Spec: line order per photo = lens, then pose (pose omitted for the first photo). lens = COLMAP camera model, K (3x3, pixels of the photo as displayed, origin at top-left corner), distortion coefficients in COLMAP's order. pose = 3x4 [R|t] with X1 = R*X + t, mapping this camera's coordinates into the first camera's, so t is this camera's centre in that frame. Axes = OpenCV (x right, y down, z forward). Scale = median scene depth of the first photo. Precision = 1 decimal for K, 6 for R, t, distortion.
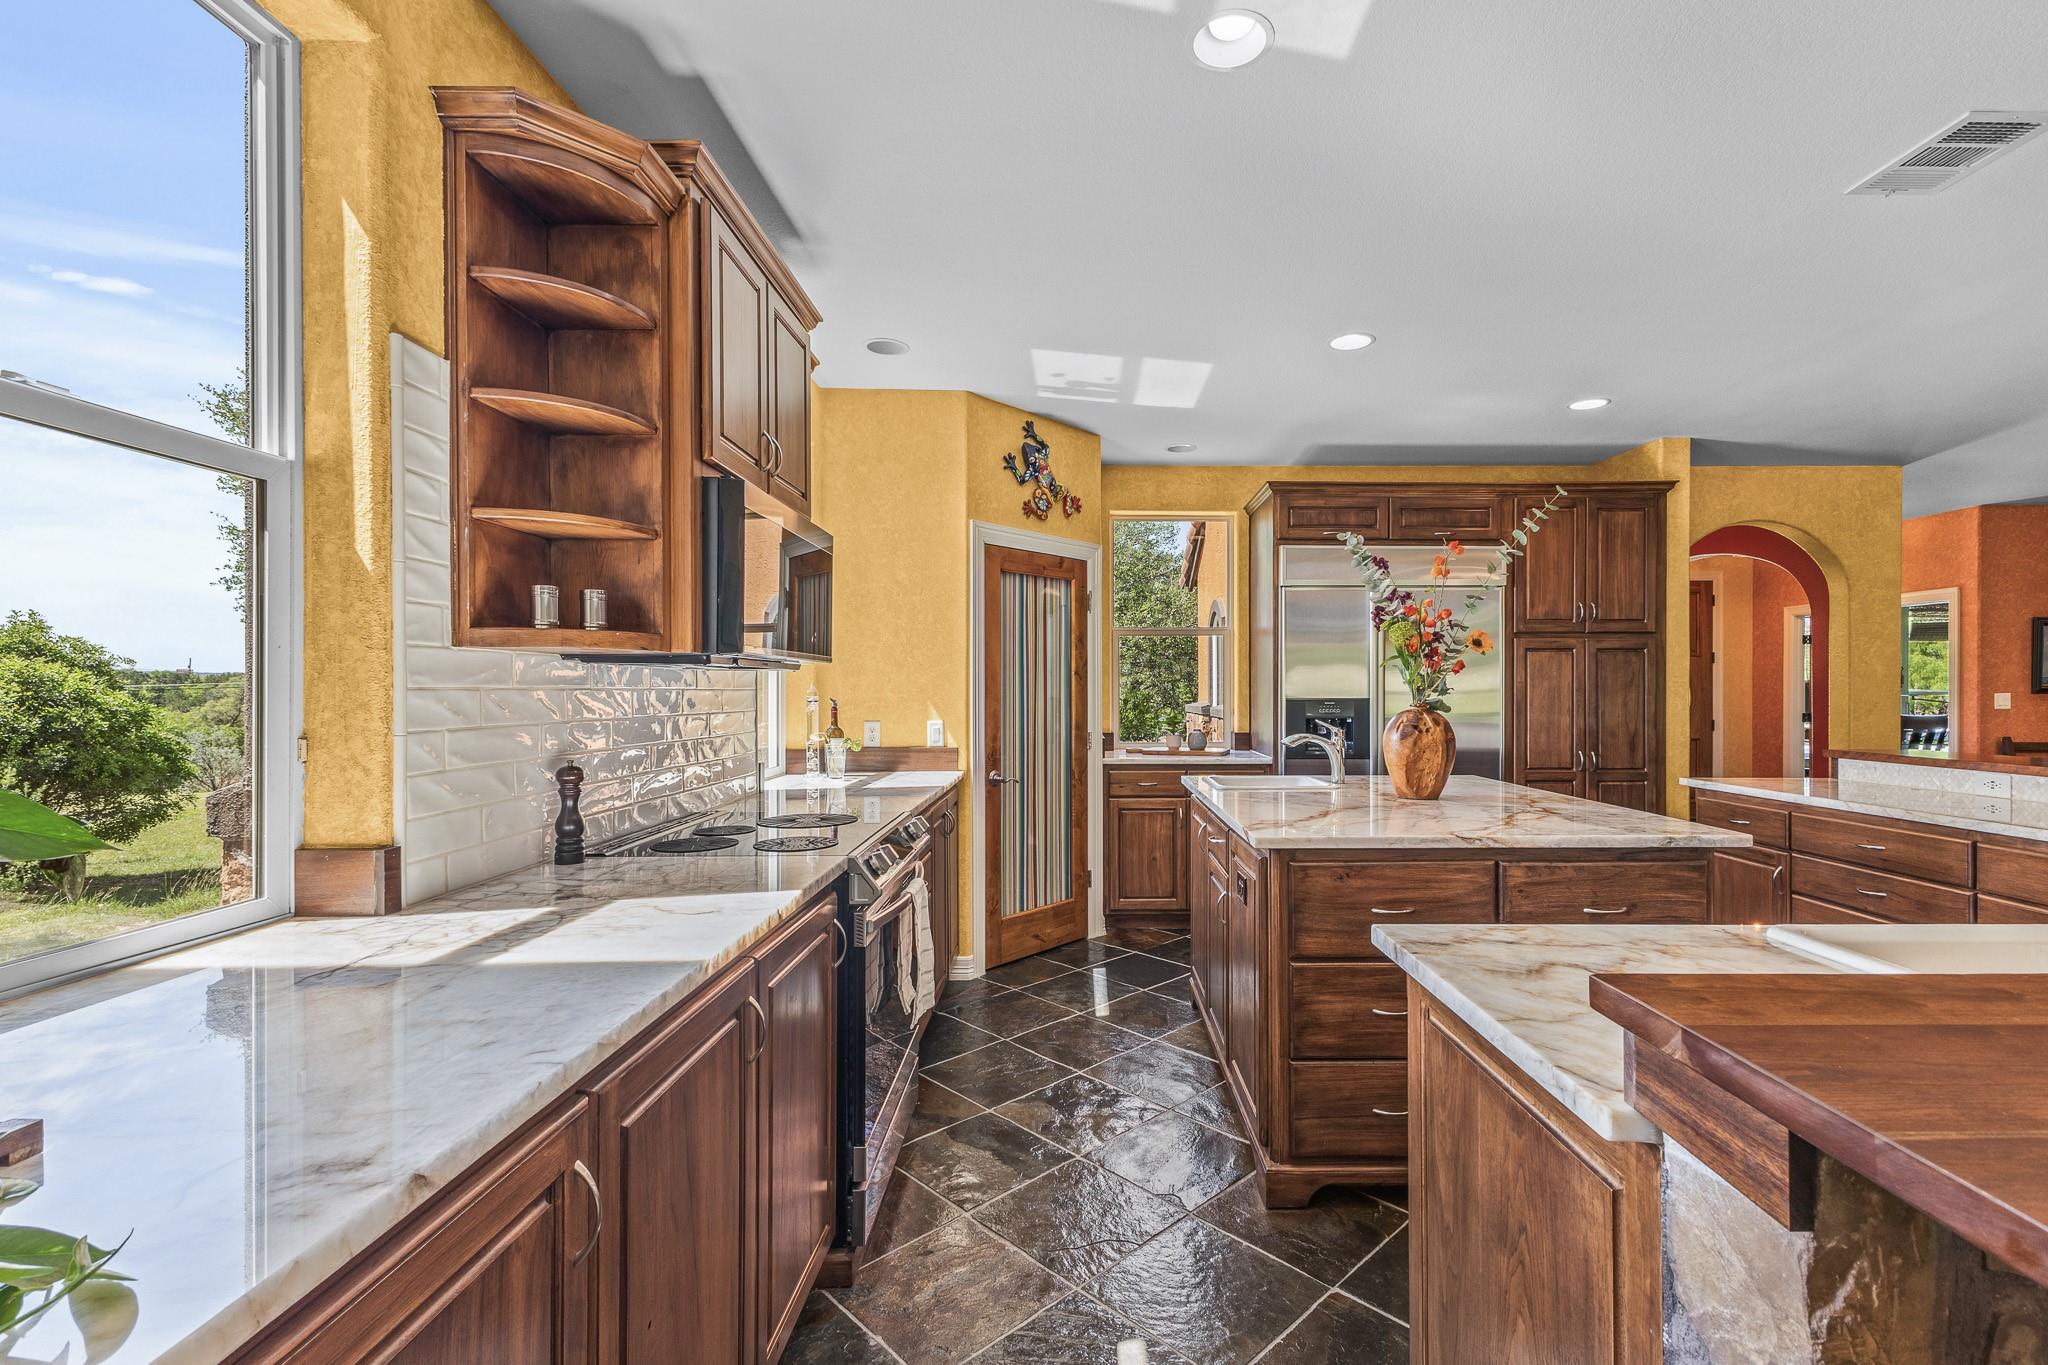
lens RADIAL K [[909.2, 0, 1069.9], [0, 909.2, 689.1], [0, 0, 1]] dist [0.002828, 0.000183]
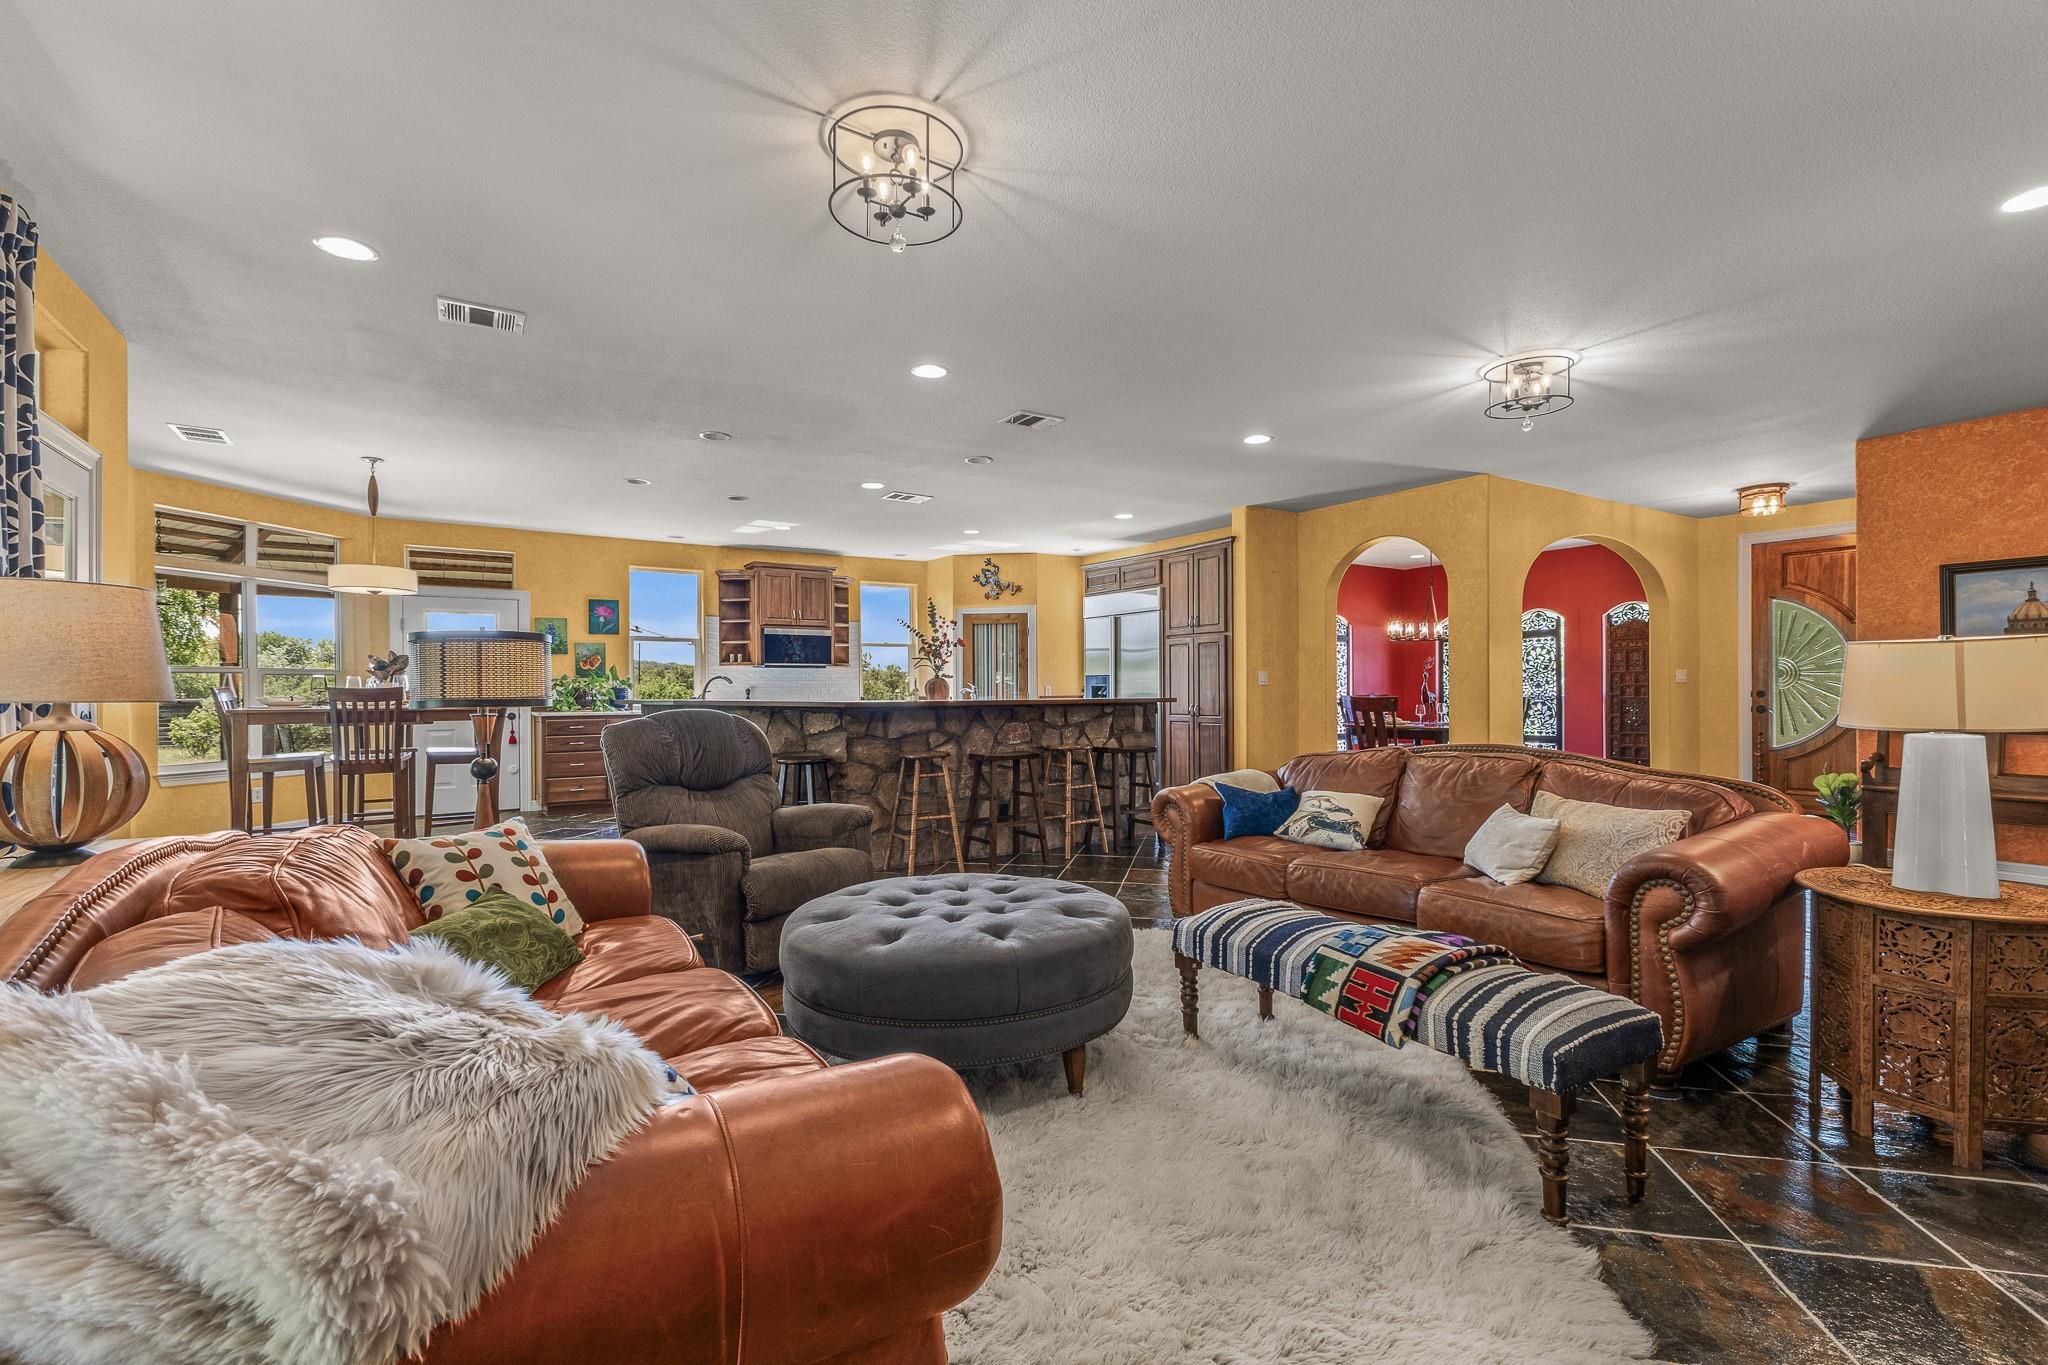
lens RADIAL K [[899.0, 0, 1018.0], [0, 899.0, 690.3], [0, 0, 1]] dist [-0.001111, -0.000502]
pose [[0.542332, -0.001817, -0.840162, 1.790790], [0.005656, 0.999983, 0.001488, 0.037800], [0.840145, -0.005559, 0.542333, -0.174448]]
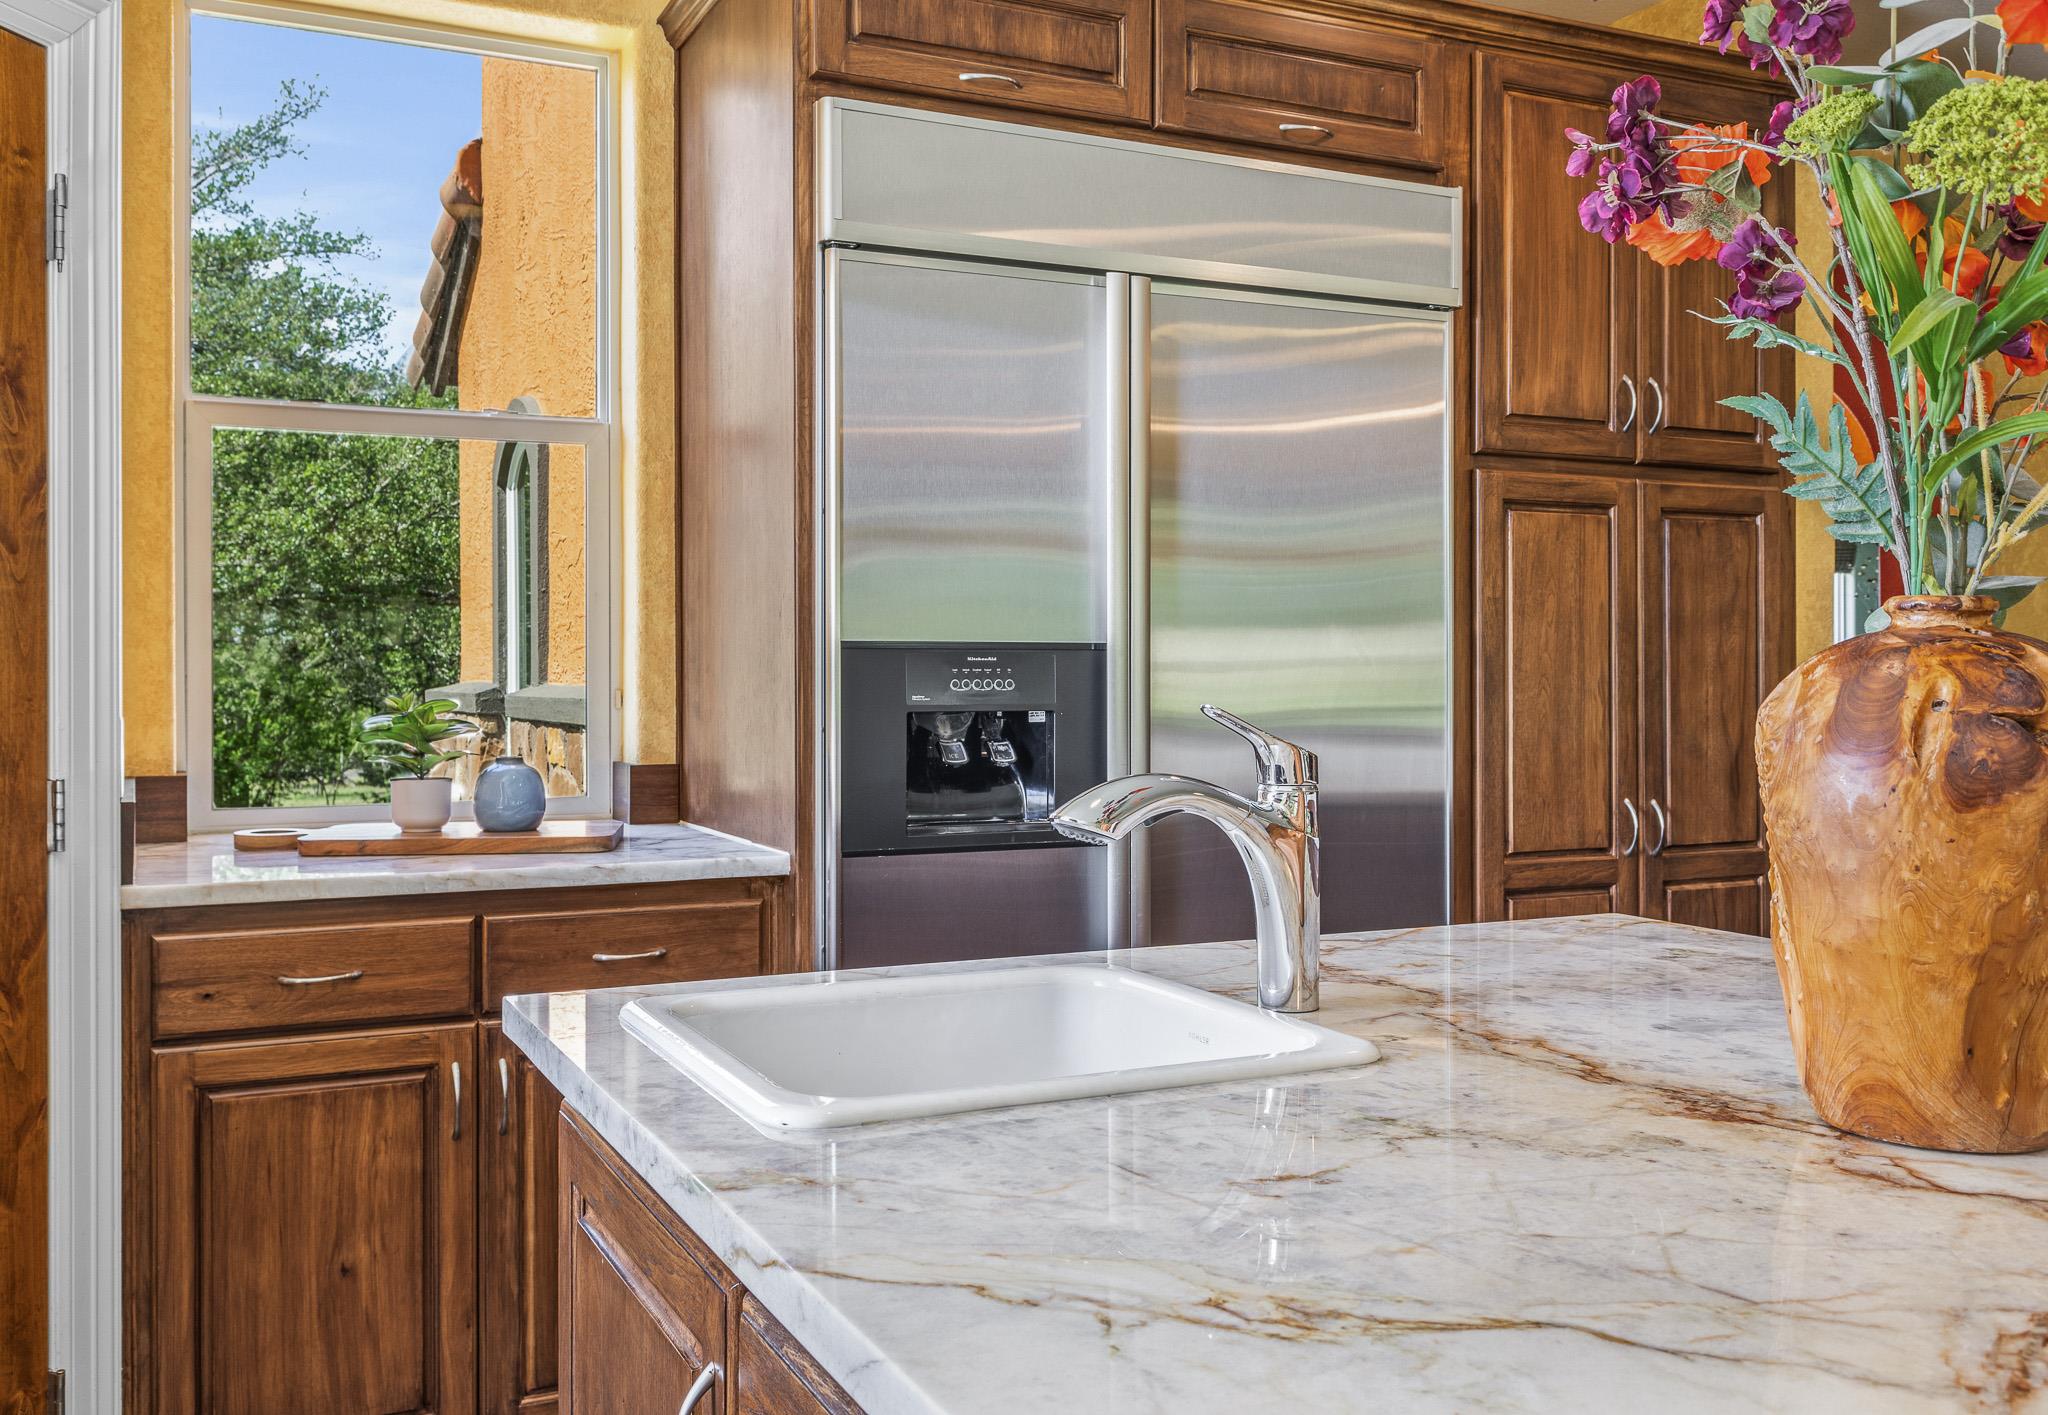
lens RADIAL K [[1819.6, 0, 984.1], [0, 1819.6, 679.7], [0, 0, 1]] dist [-0.008488, -0.005366]
pose [[0.906577, -0.000270, 0.422039, 0.040336], [-0.002449, 0.999980, 0.005900, 0.018571], [-0.422032, -0.006382, 0.906558, 0.470059]]
